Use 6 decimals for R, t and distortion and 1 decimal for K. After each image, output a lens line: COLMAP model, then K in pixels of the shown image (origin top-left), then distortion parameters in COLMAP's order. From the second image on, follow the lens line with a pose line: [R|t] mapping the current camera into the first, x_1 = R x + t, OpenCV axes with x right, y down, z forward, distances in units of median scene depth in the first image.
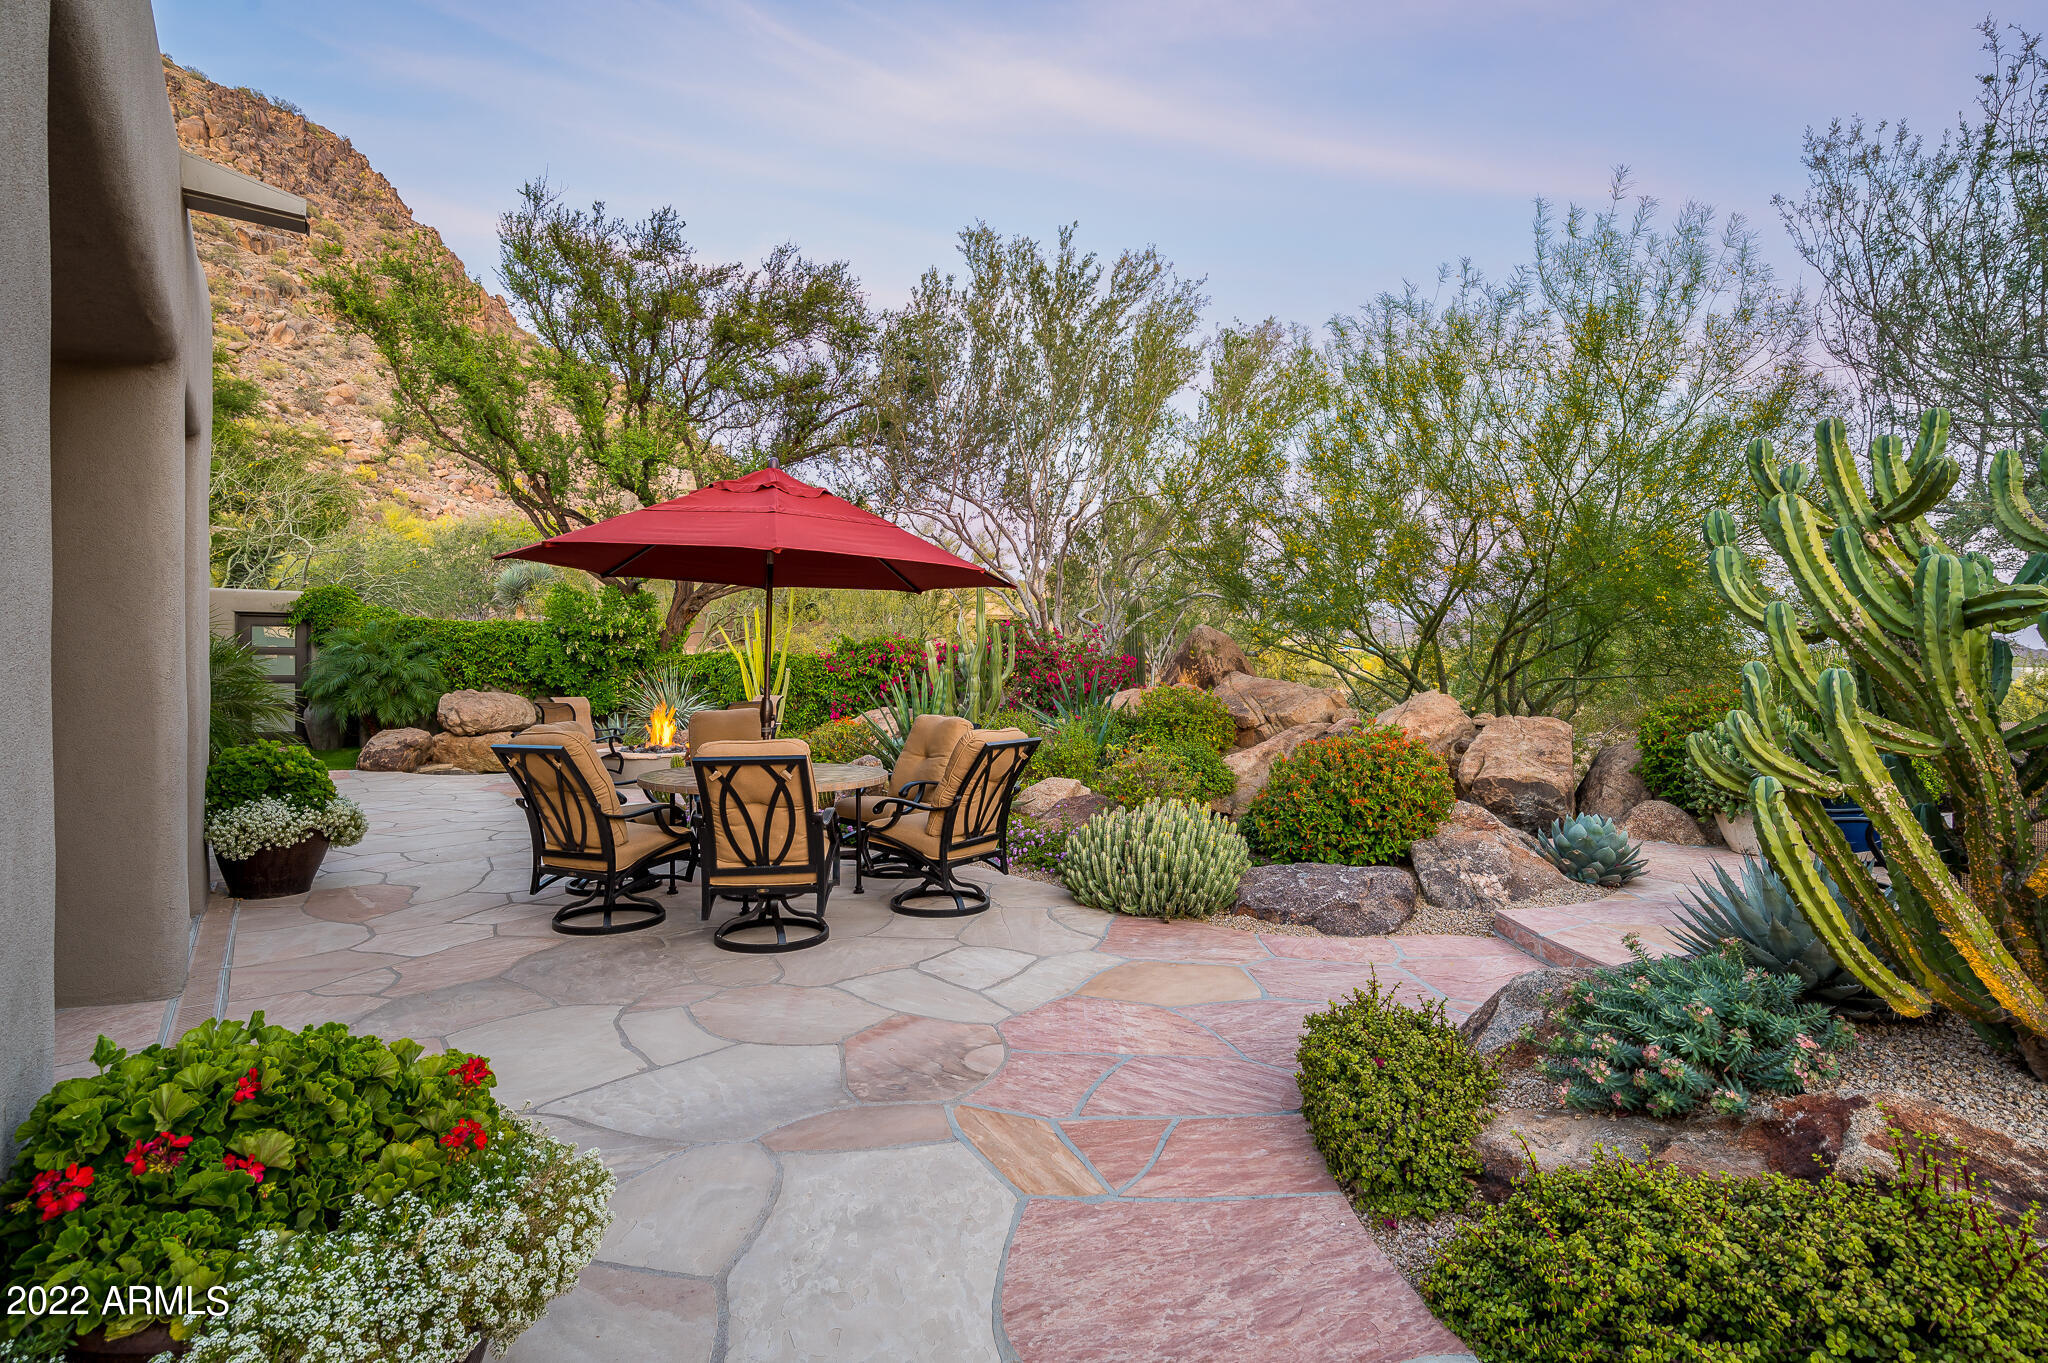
lens RADIAL K [[1080.9, 0, 1019.9], [0, 1080.9, 676.3], [0, 0, 1]] dist [-0.000392, 0.000600]
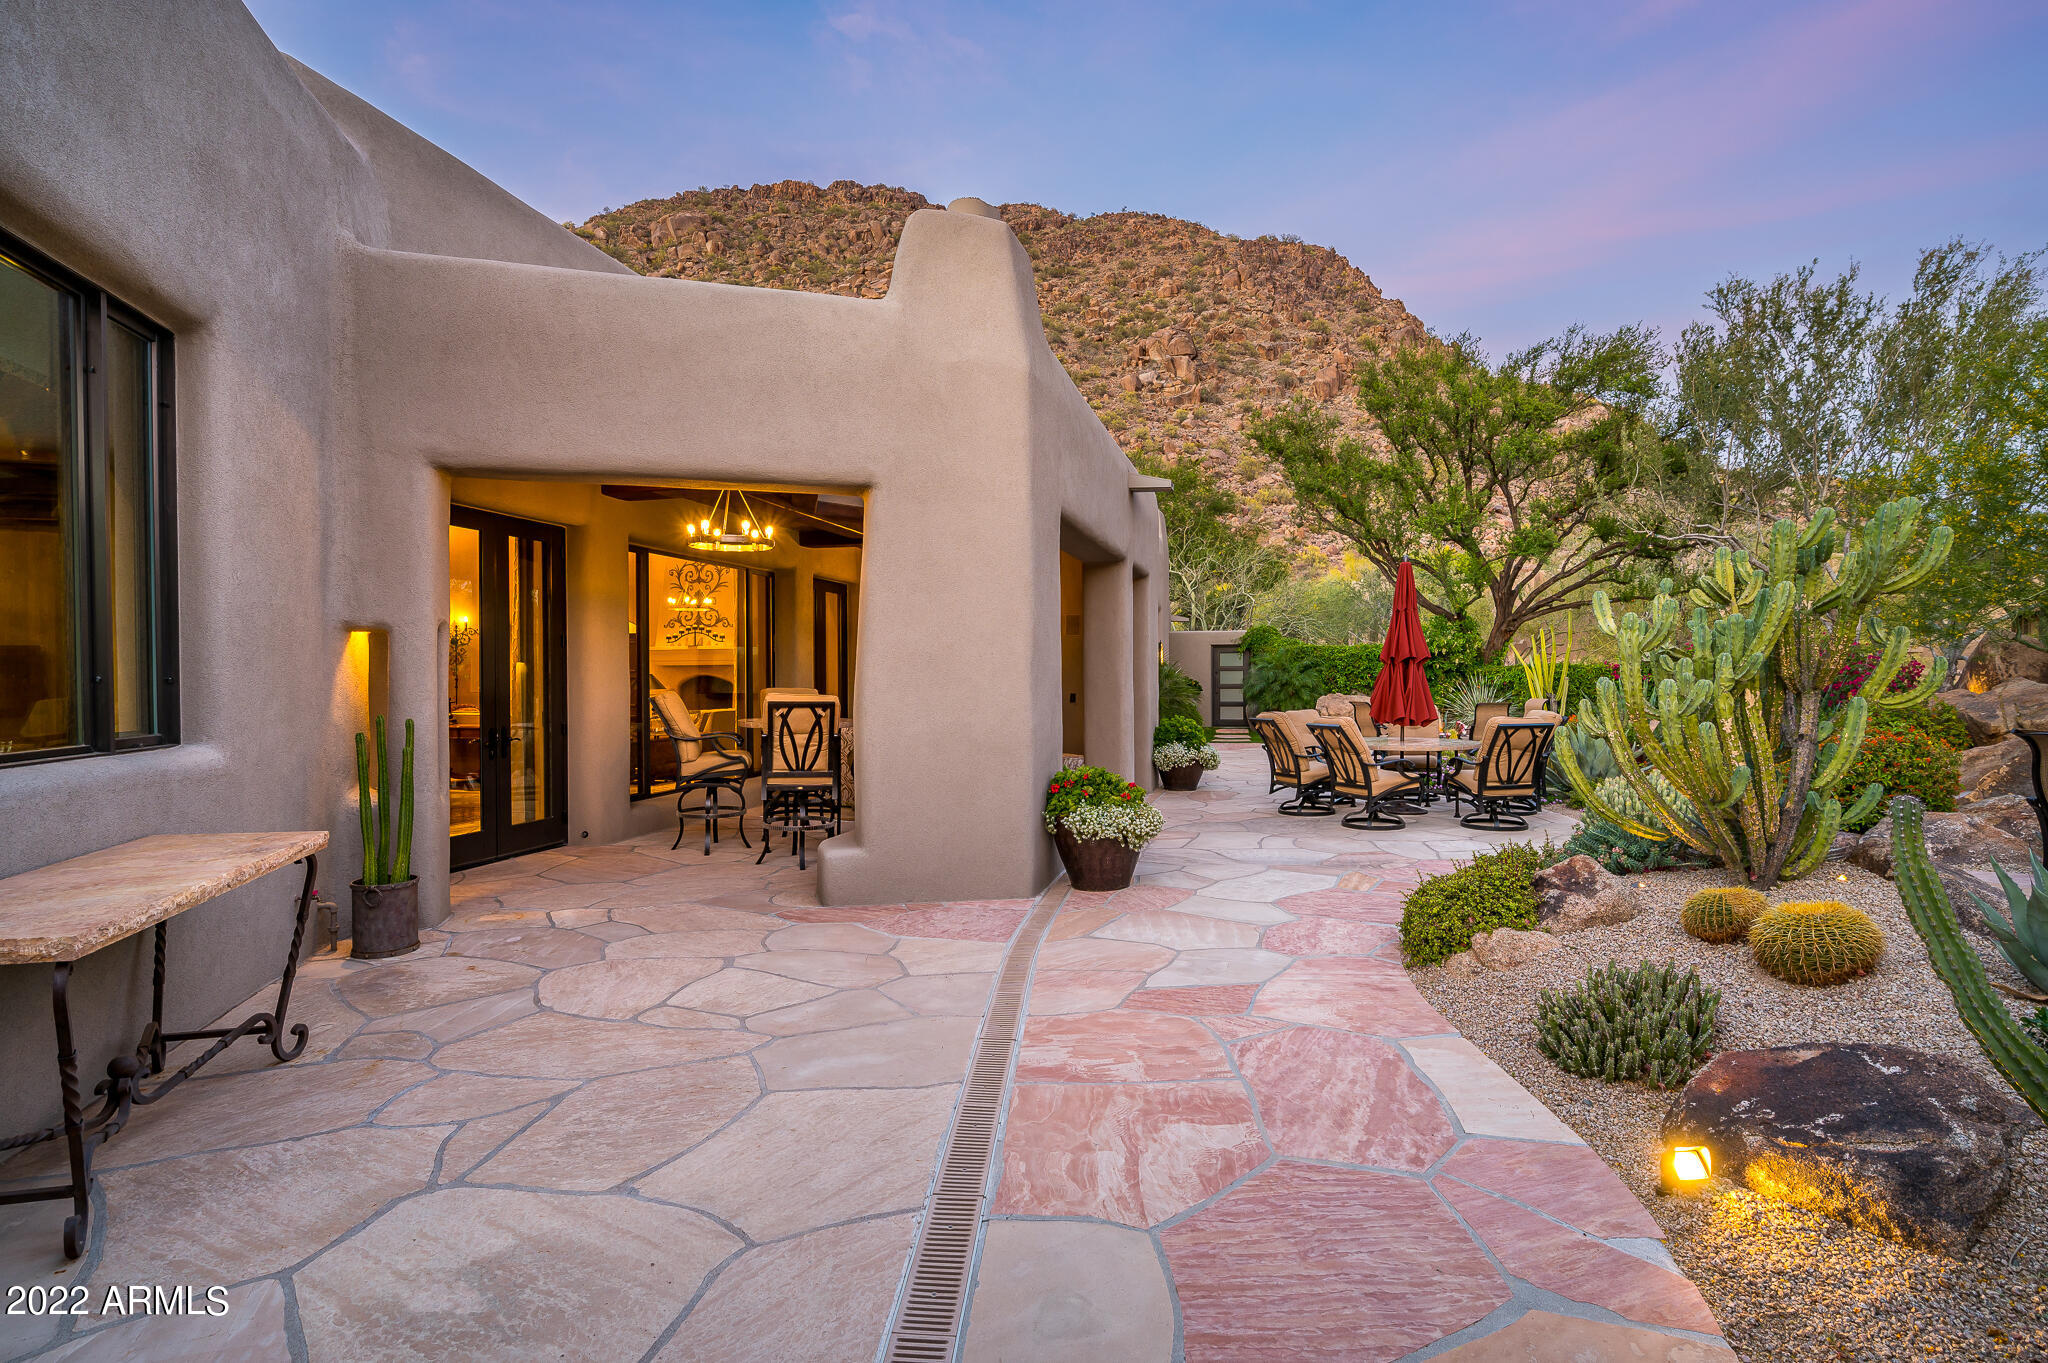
lens RADIAL K [[1000.6, 0, 1024.3], [0, 1000.6, 676.4], [0, 0, 1]] dist [0.000334, -0.000229]
pose [[0.651618, -0.007740, -0.758508, 0.228223], [0.002241, 0.999963, -0.008280, -0.000281], [0.758544, 0.003696, 0.651611, -0.190918]]
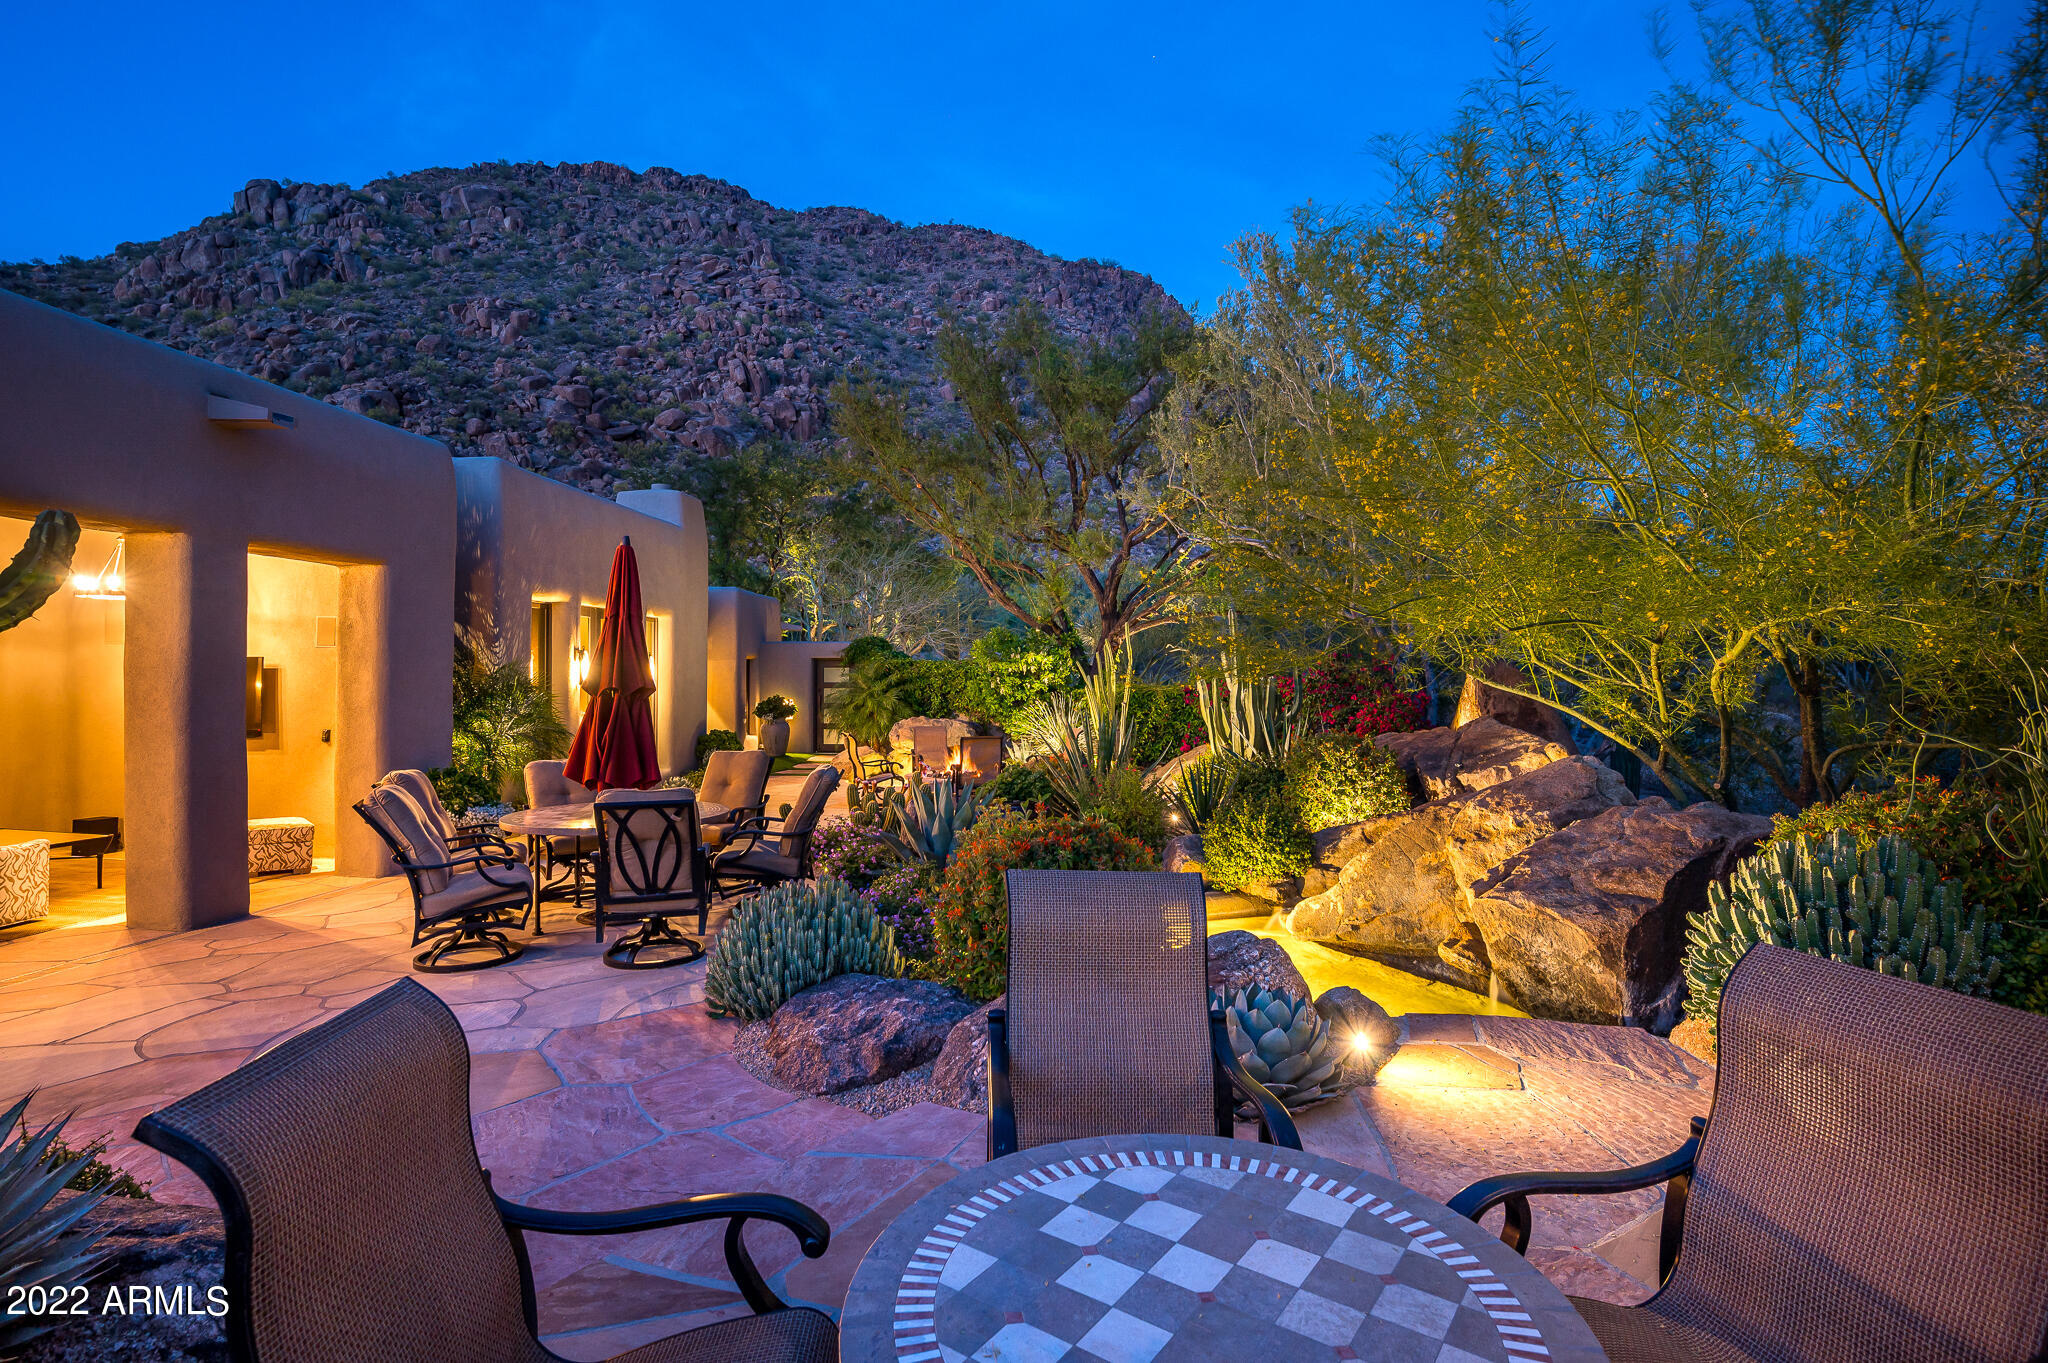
lens RADIAL K [[988.9, 0, 1026.9], [0, 988.9, 680.7], [0, 0, 1]] dist [-0.001391, -0.000026]
pose [[0.769247, -0.004988, -0.638932, 0.302410], [-0.003420, 0.999923, -0.011923, -0.014899], [0.638943, 0.011357, 0.769170, 0.179986]]
